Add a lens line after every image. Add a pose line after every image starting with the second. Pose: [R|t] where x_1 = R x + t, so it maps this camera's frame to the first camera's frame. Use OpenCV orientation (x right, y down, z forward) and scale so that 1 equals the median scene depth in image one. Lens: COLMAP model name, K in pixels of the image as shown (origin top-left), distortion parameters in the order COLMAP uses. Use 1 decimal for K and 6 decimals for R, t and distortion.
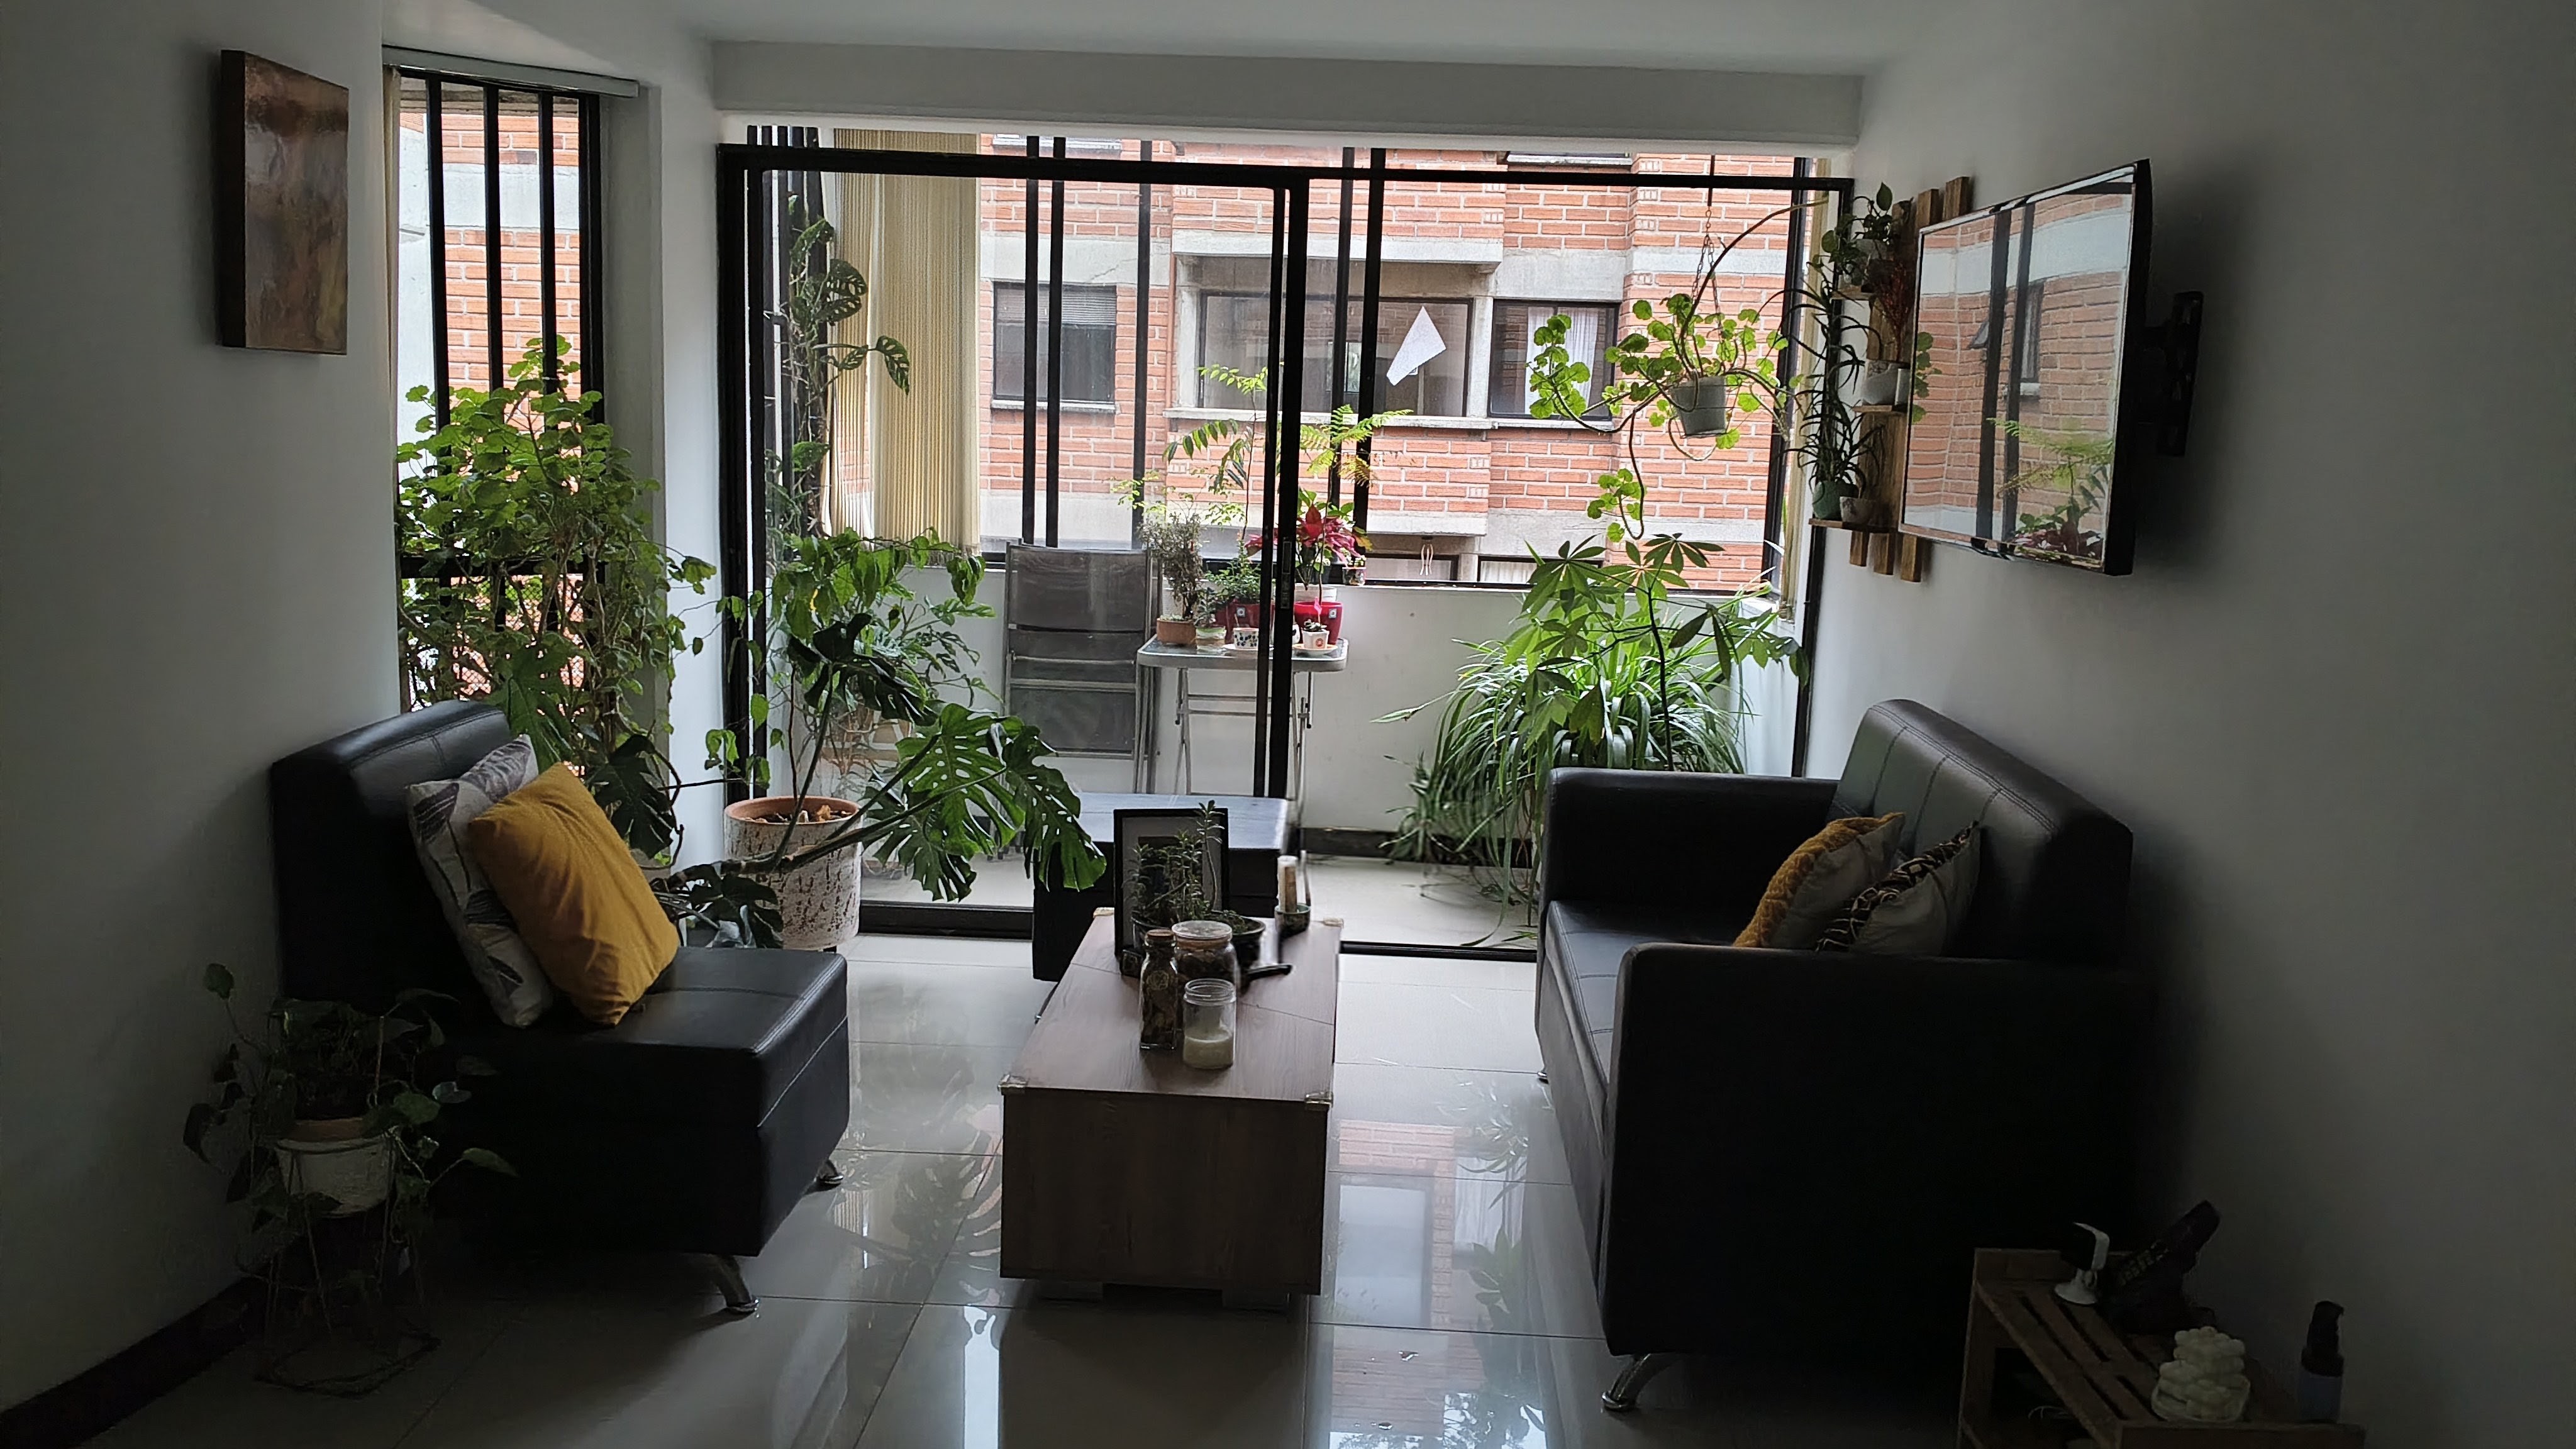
lens RADIAL K [[1903.1, 0, 1290.8], [0, 1903.1, 762.5], [0, 0, 1]] dist [0.000168, -0.001370]
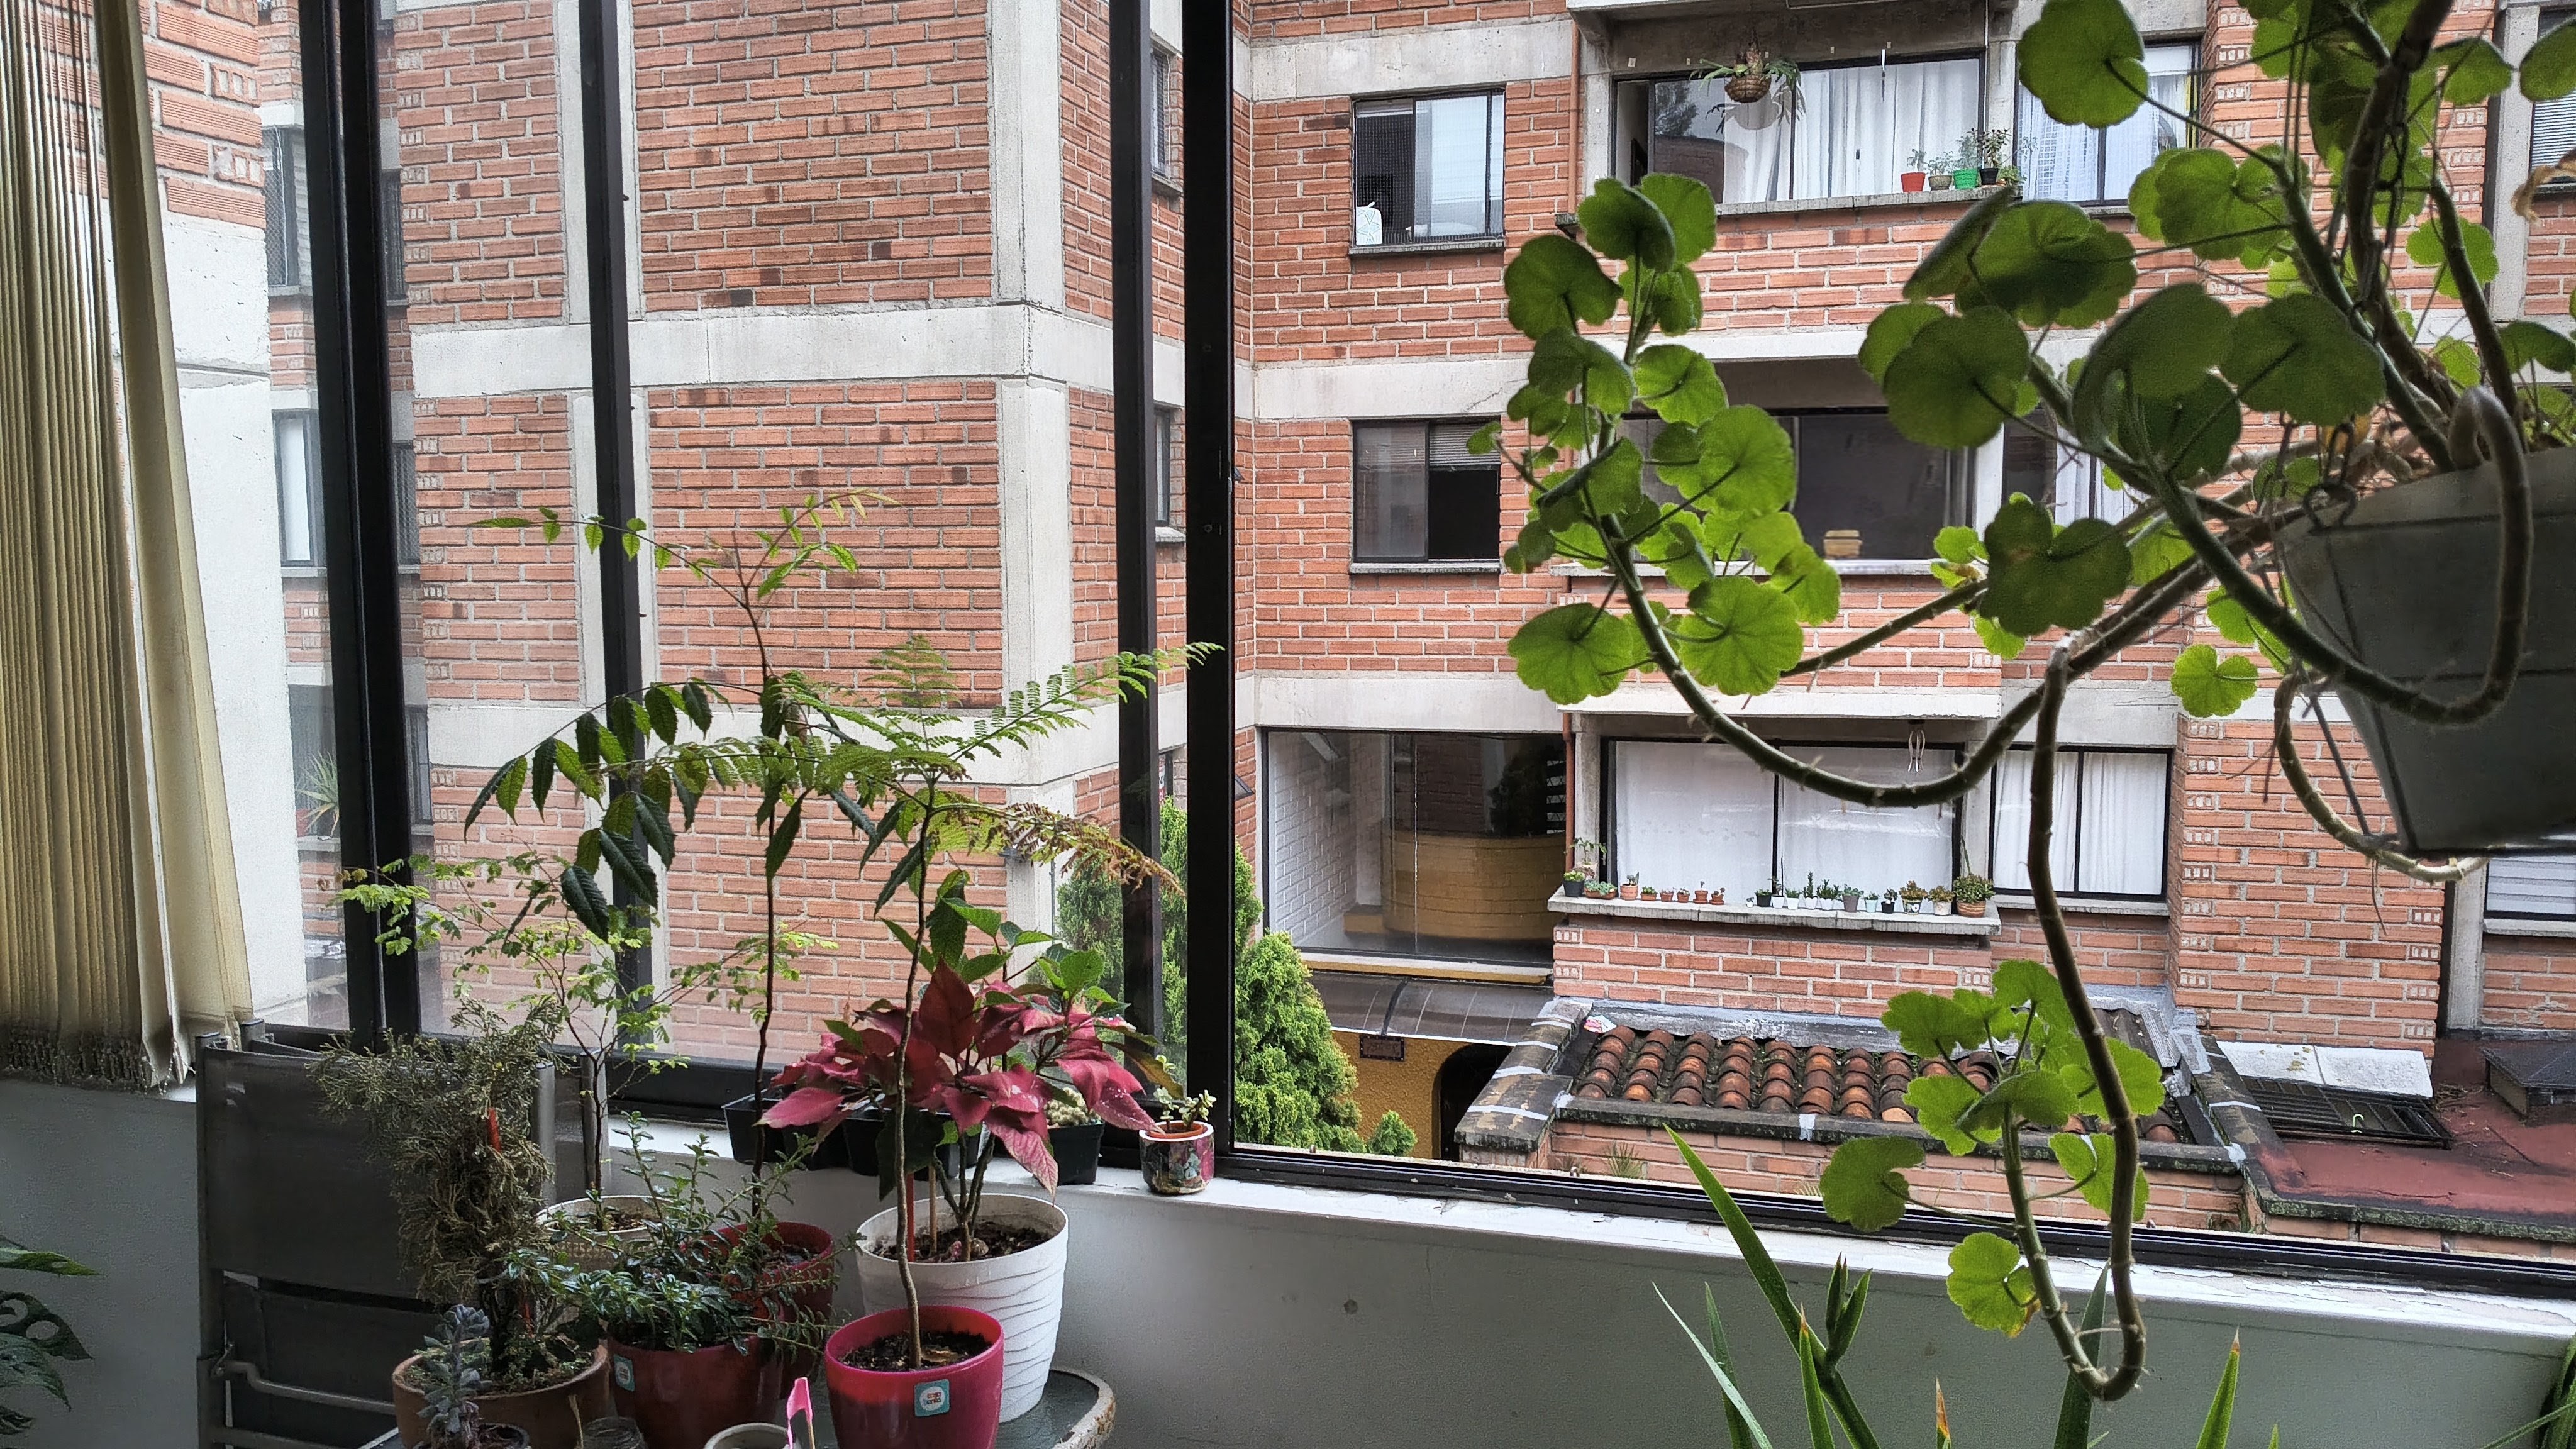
lens RADIAL K [[1939.0, 0, 1288.0], [0, 1939.0, 724.5], [0, 0, 1]] dist [0.092567, -0.160879]
pose [[0.964037, -0.009521, -0.265597, 0.144168], [-0.016689, 0.995217, -0.096253, -0.145335], [0.265243, 0.097224, 0.959267, 0.729120]]
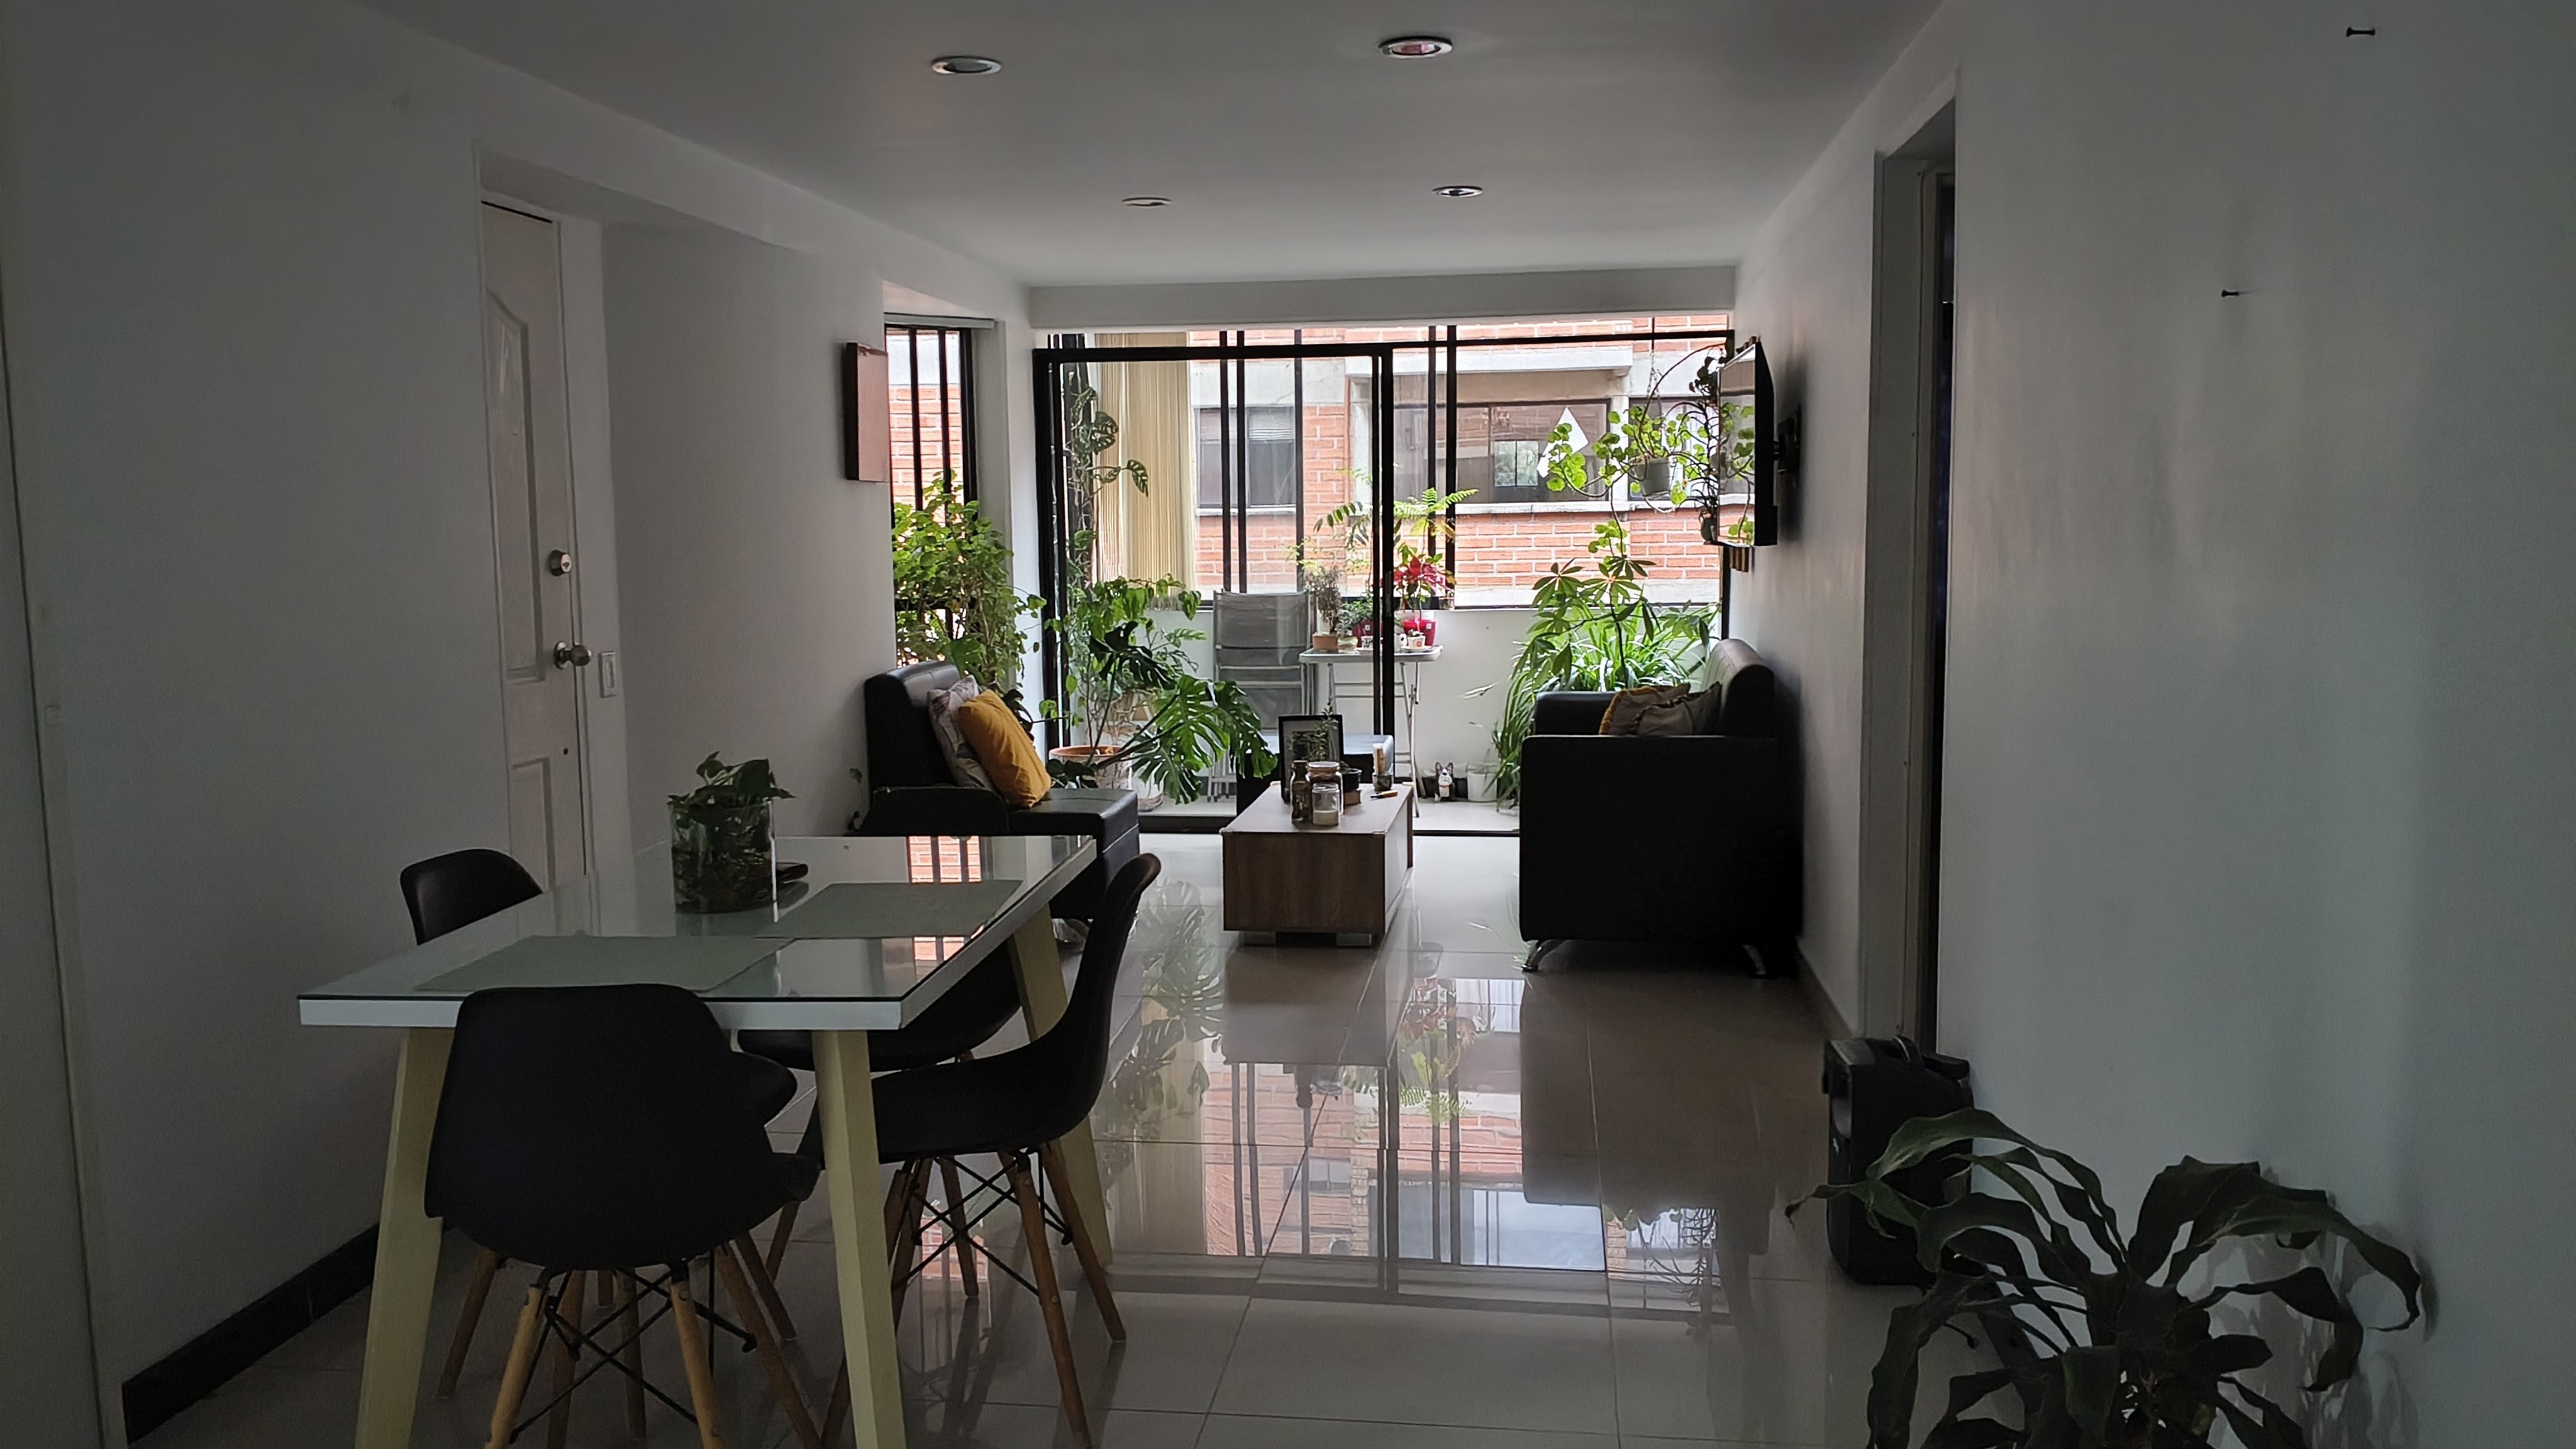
lens RADIAL K [[1939.0, 0, 1288.0], [0, 1939.0, 724.5], [0, 0, 1]] dist [0.092567, -0.160879]
pose [[0.993595, -0.036725, -0.106862, 0.082503], [0.028585, 0.996642, -0.076737, 0.129571], [0.109321, 0.073191, 0.991308, -0.603013]]
